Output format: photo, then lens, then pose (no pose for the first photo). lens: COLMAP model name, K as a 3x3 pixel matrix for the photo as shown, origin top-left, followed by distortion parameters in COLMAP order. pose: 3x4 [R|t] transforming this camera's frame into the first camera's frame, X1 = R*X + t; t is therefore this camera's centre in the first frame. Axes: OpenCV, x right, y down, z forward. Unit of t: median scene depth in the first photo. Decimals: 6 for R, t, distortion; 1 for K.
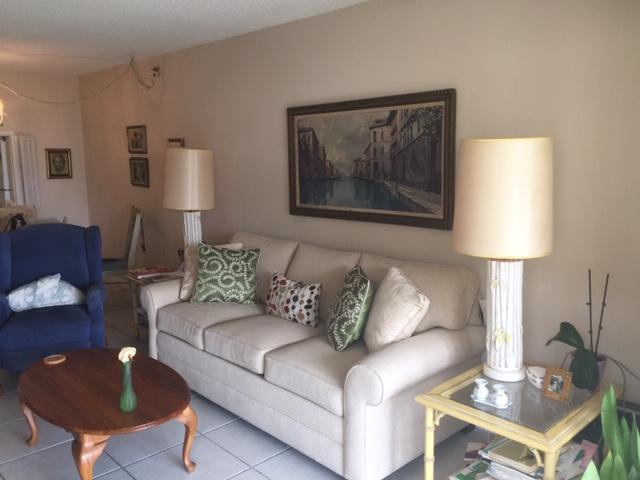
lens RADIAL K [[553.6, 0, 320.0], [0, 553.6, 240.0], [0, 0, 1]] dist [0.080097, -0.084307]
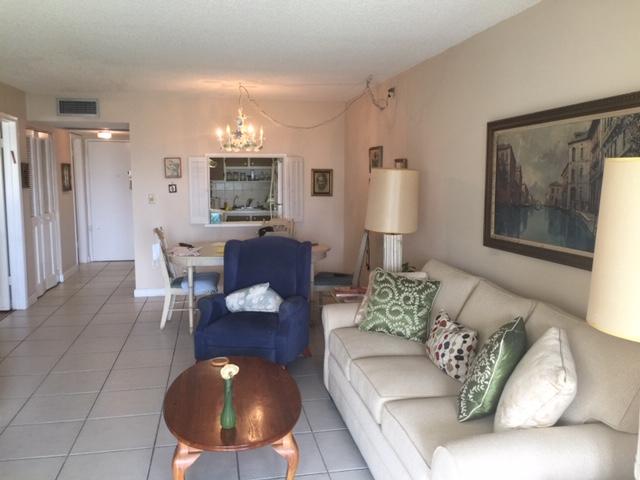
lens RADIAL K [[553.6, 0, 320.0], [0, 553.6, 240.0], [0, 0, 1]] dist [0.080097, -0.084307]
pose [[0.845727, 0.075903, -0.528190, 0.203895], [-0.094647, 0.995475, -0.008494, -0.025612], [0.525155, 0.057175, 0.849084, 0.147173]]
